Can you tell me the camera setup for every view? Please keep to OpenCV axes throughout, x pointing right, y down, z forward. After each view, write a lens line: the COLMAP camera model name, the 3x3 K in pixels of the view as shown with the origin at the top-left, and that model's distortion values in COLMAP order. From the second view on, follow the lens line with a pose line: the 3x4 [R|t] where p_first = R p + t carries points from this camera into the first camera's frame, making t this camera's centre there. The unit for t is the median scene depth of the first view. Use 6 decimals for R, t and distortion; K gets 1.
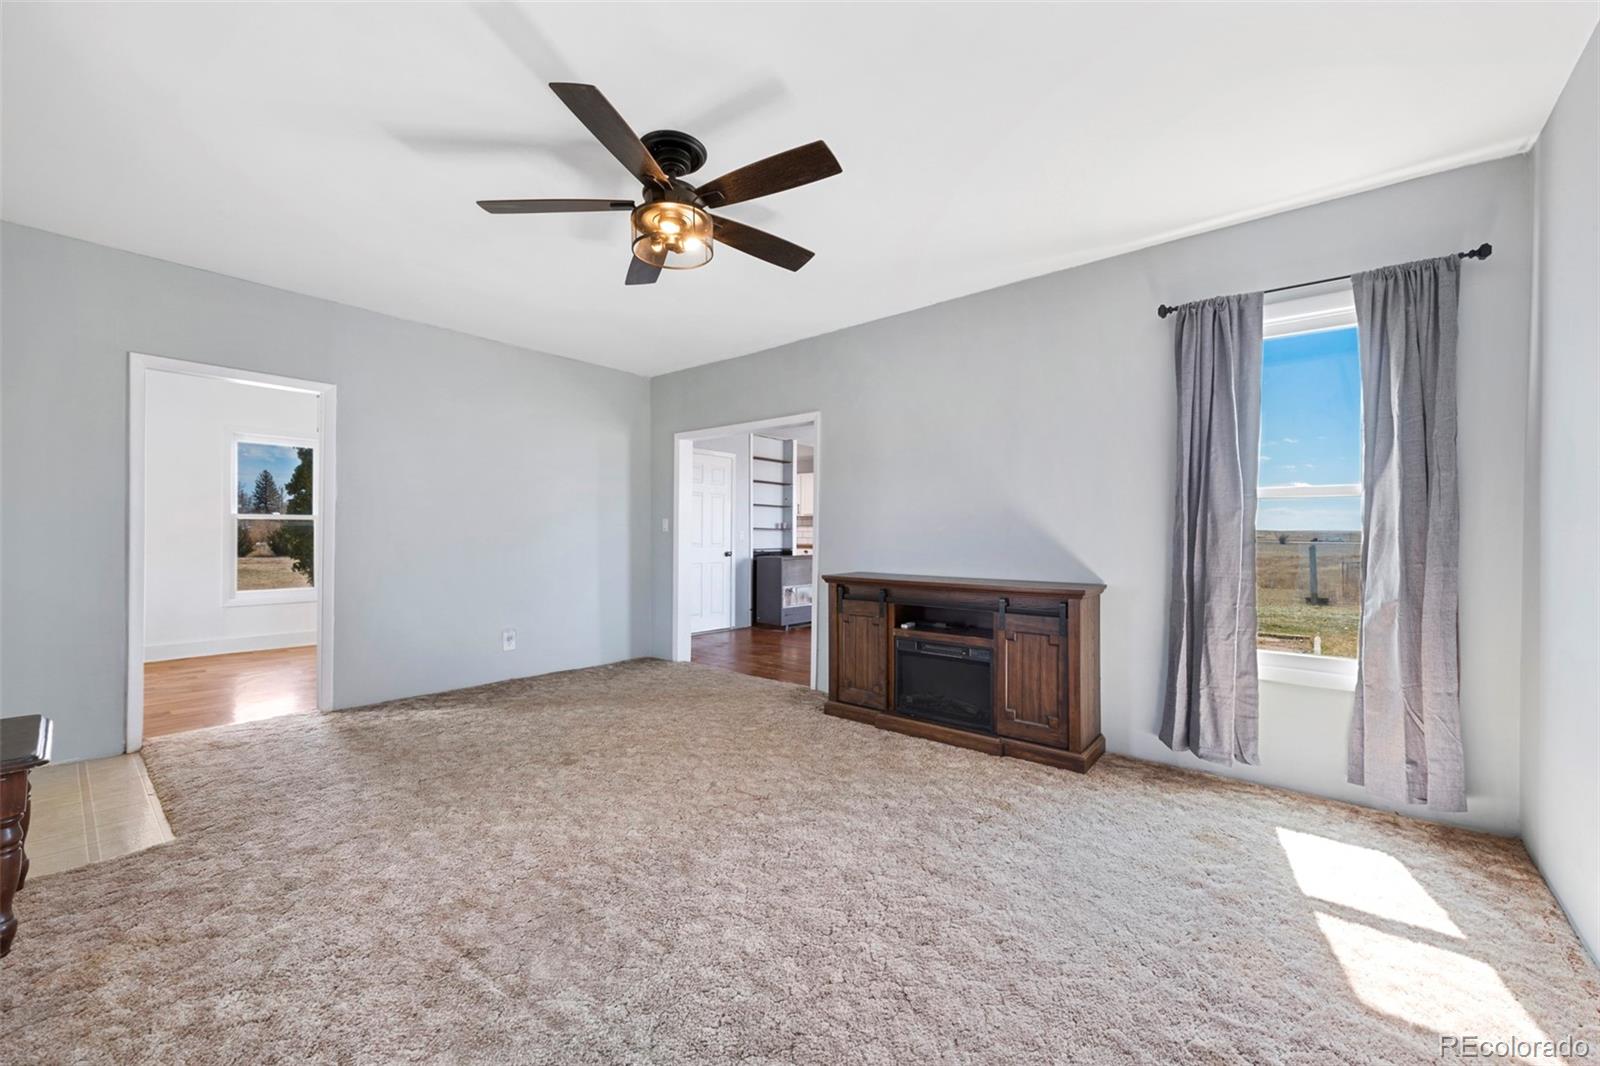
lens RADIAL K [[634.6, 0, 794.4], [0, 634.6, 538.0], [0, 0, 1]] dist [0.000974, -0.000222]
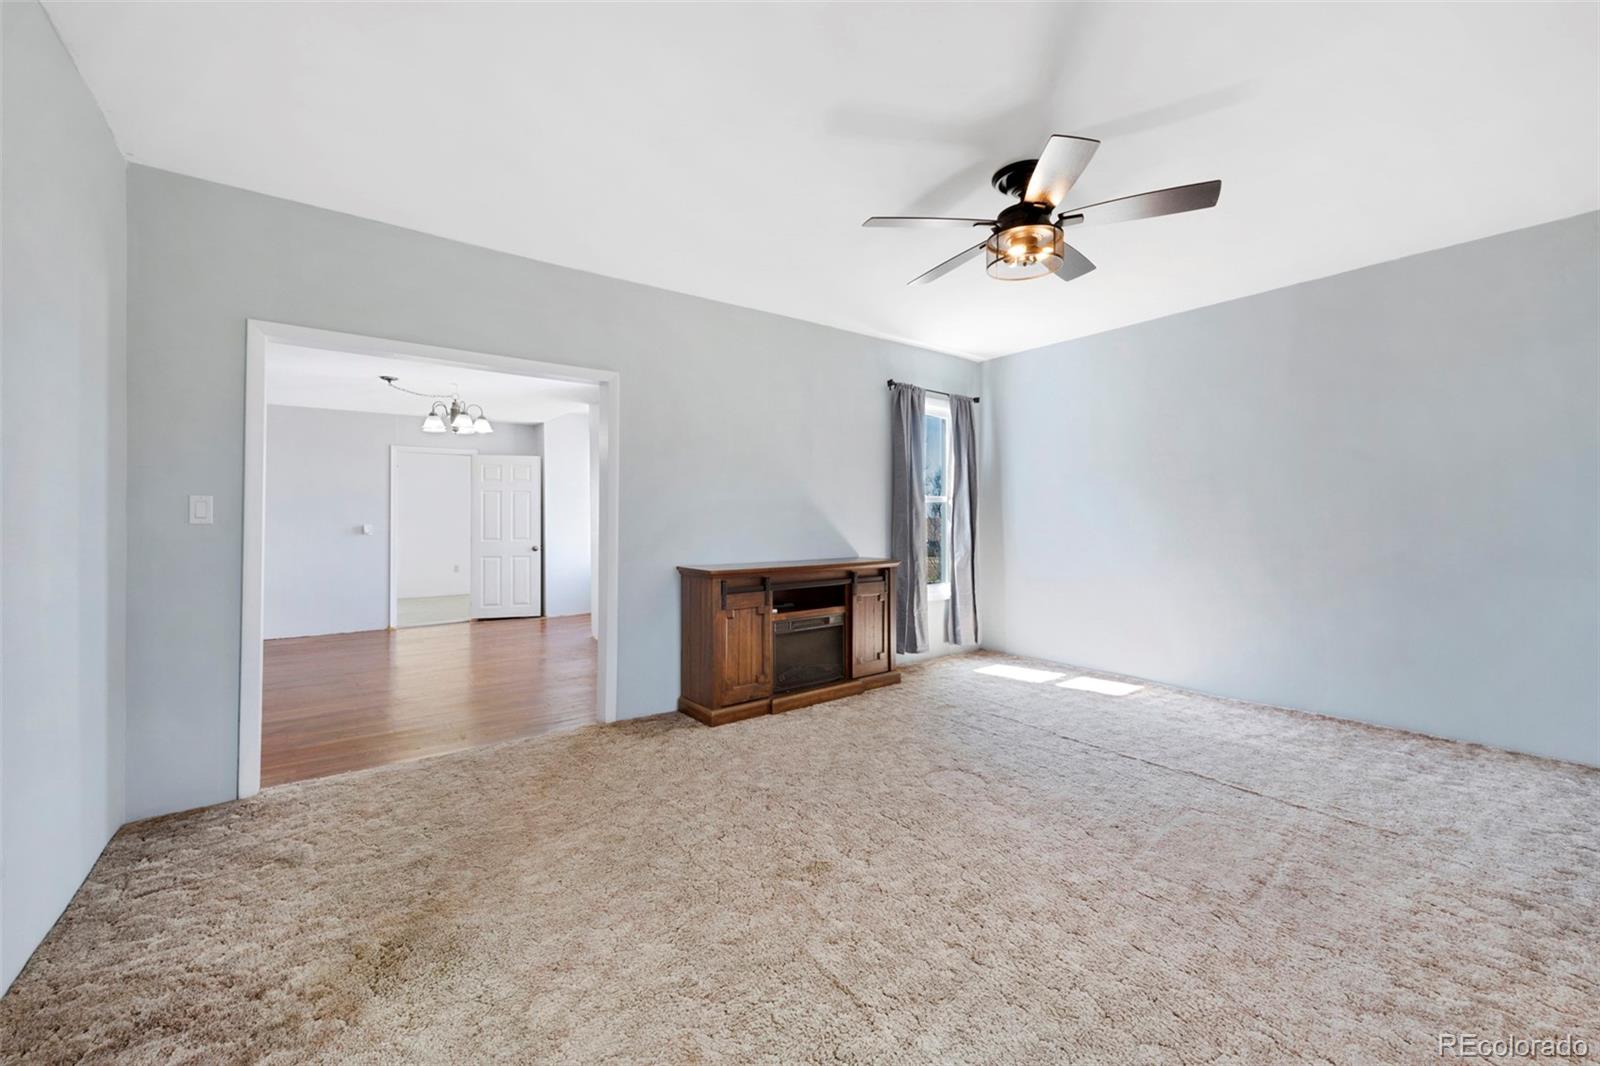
lens RADIAL K [[634.6, 0, 811.0], [0, 634.6, 512.8], [0, 0, 1]] dist [0.000974, -0.000222]
pose [[0.205826, 0.007545, 0.978559, -1.021389], [0.013298, 0.999856, -0.010507, -0.015363], [-0.978498, 0.015176, 0.205696, 0.868018]]
